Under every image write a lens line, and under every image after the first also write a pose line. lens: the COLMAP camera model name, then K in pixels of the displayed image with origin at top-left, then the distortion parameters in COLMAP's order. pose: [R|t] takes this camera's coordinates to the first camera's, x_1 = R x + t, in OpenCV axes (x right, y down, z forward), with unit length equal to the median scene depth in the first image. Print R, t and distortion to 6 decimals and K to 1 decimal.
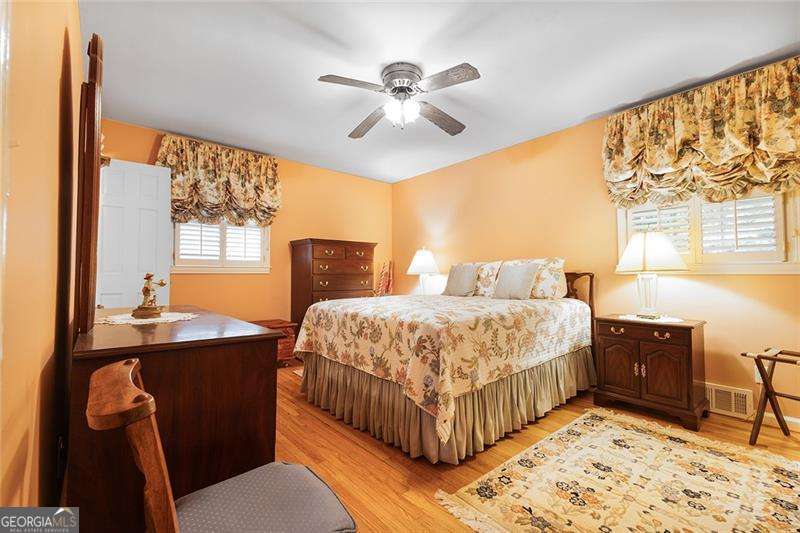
lens RADIAL K [[347.4, 0, 400.0], [0, 347.4, 266.5], [0, 0, 1]] dist [0.002339, 0.000293]
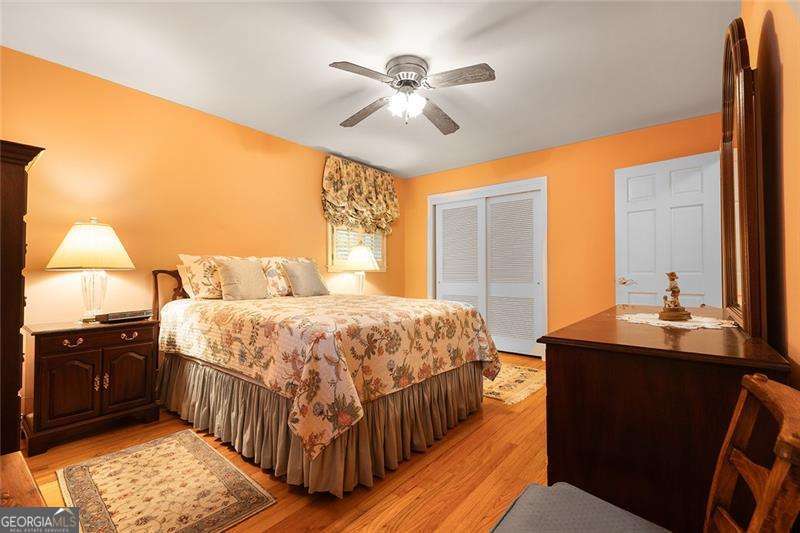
lens RADIAL K [[347.4, 0, 400.0], [0, 347.4, 266.5], [0, 0, 1]] dist [0.002339, 0.000293]
pose [[-0.161603, 0.020932, 0.986634, -0.977506], [-0.023158, 0.999419, -0.024996, 0.031036], [-0.986584, -0.026888, -0.161024, 1.198782]]
